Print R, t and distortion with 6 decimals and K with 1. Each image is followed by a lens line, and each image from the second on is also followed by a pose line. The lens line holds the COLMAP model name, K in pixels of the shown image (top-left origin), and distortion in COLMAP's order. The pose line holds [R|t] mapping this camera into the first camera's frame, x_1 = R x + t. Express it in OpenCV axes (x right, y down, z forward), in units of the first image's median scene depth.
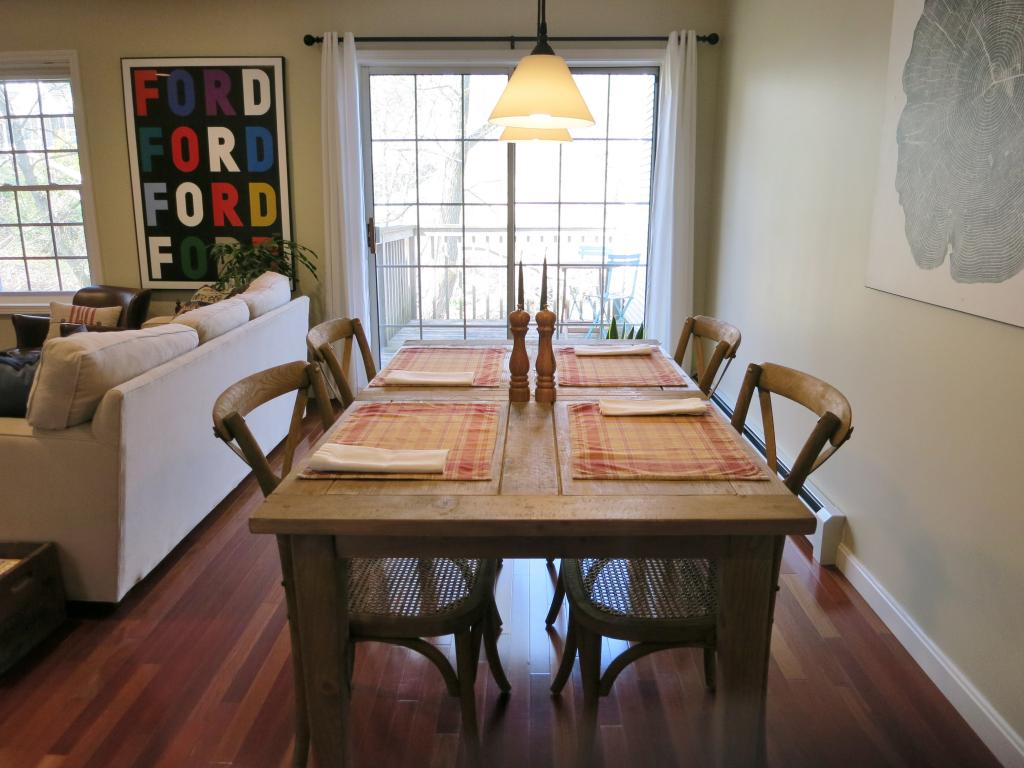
lens RADIAL K [[732.2, 0, 512.0], [0, 732.2, 384.0], [0, 0, 1]] dist [-0.039181, -0.008071]
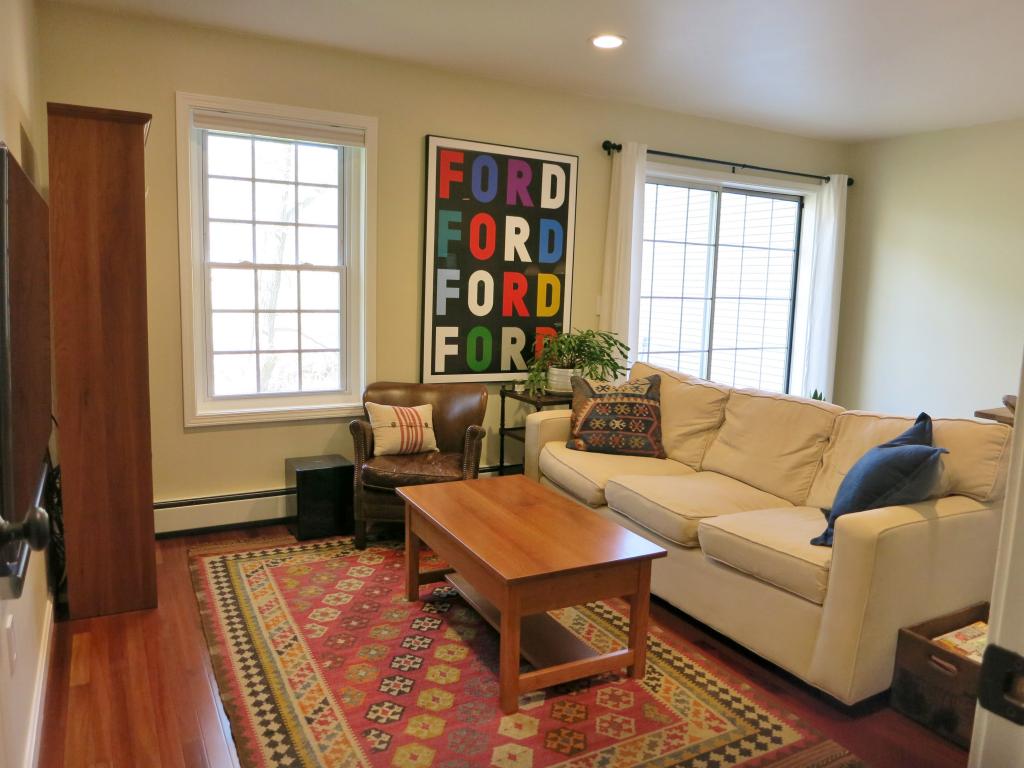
lens RADIAL K [[732.2, 0, 512.0], [0, 732.2, 384.0], [0, 0, 1]] dist [-0.039181, -0.008071]
pose [[0.862457, -0.047400, 0.503905, -0.907479], [0.091188, 0.993865, -0.062584, -0.066860], [-0.497847, 0.099926, 0.861489, 0.168182]]
